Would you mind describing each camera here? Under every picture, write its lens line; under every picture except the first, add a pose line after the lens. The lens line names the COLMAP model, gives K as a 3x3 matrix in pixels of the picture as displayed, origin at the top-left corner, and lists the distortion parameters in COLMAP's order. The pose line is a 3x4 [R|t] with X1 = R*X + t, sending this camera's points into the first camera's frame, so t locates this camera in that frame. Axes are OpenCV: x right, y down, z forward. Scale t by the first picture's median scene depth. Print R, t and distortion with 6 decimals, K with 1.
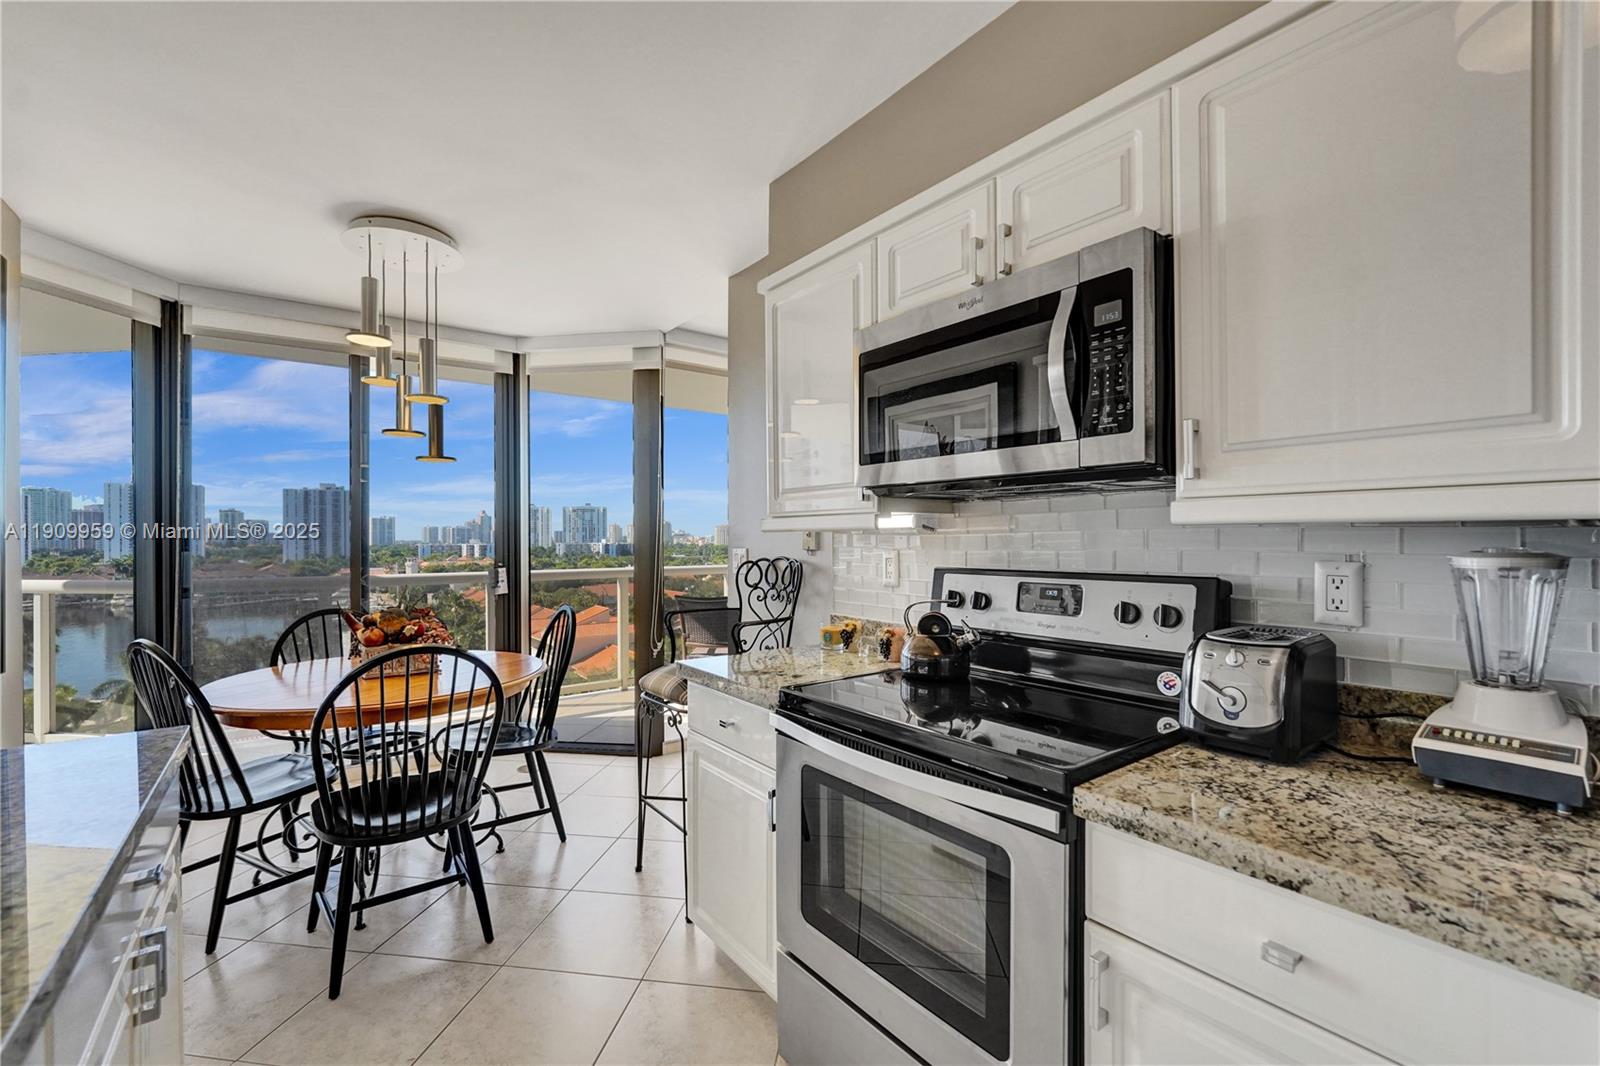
lens RADIAL K [[673.6, 0, 796.2], [0, 673.6, 540.8], [0, 0, 1]] dist [-0.012962, -0.000283]
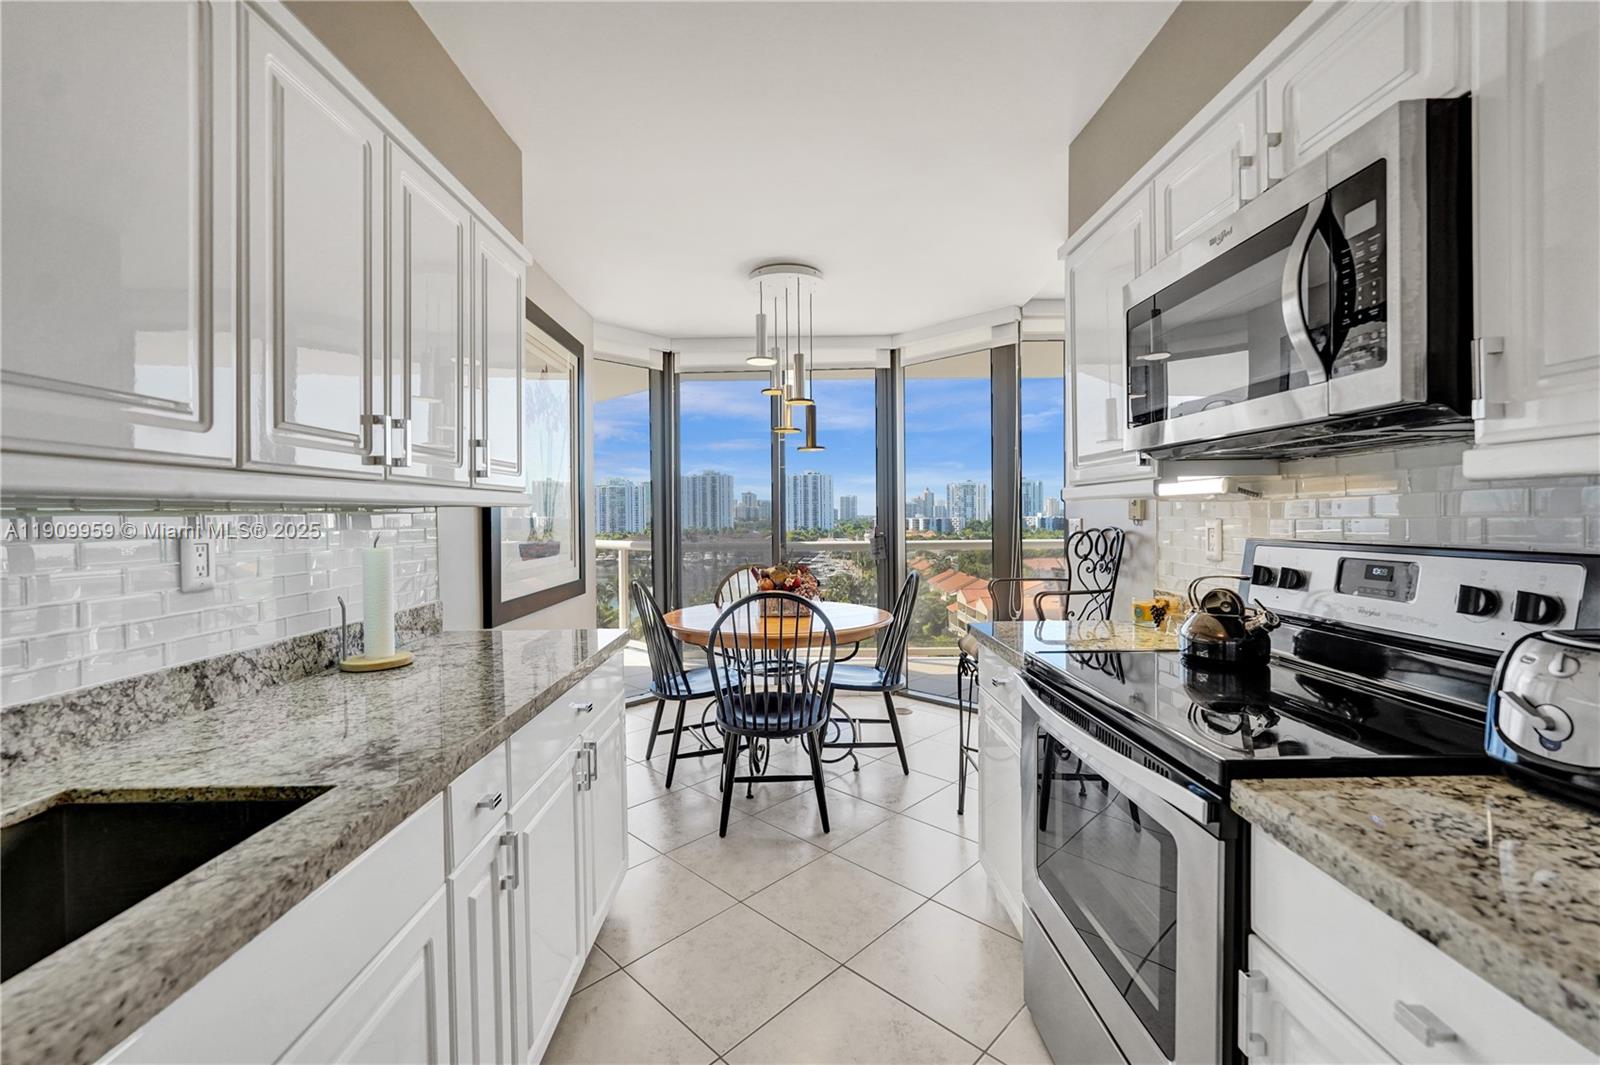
lens RADIAL K [[660.9, 0, 791.9], [0, 660.9, 524.0], [0, 0, 1]] dist [-0.003426, 0.000445]
pose [[0.803075, 0.002354, -0.595873, 0.265894], [0.006123, 0.999907, 0.012203, 0.007285], [0.595846, -0.013448, 0.802986, -0.028901]]
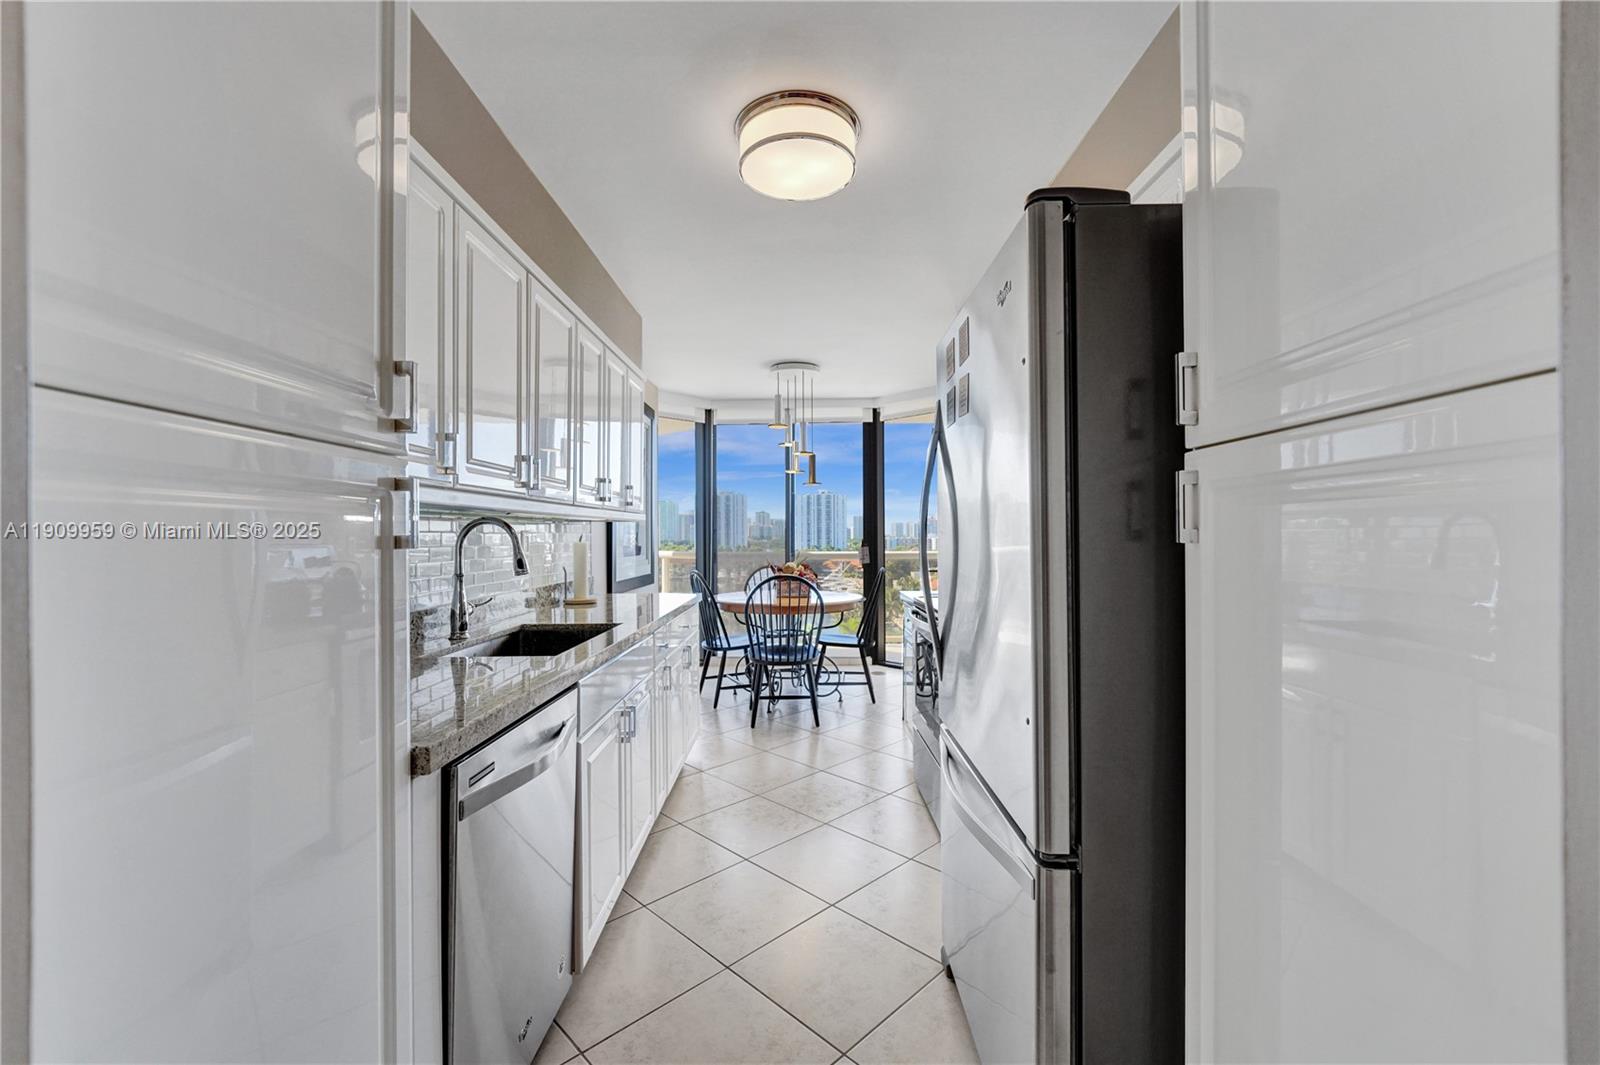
lens RADIAL K [[659.7, 0, 798.6], [0, 659.7, 532.6], [0, 0, 1]] dist [-0.000246, 0.000219]
pose [[0.797108, -0.002262, -0.603832, 0.816841], [0.000117, 0.999994, -0.003592, 0.030194], [0.603836, 0.002793, 0.797103, -0.722754]]
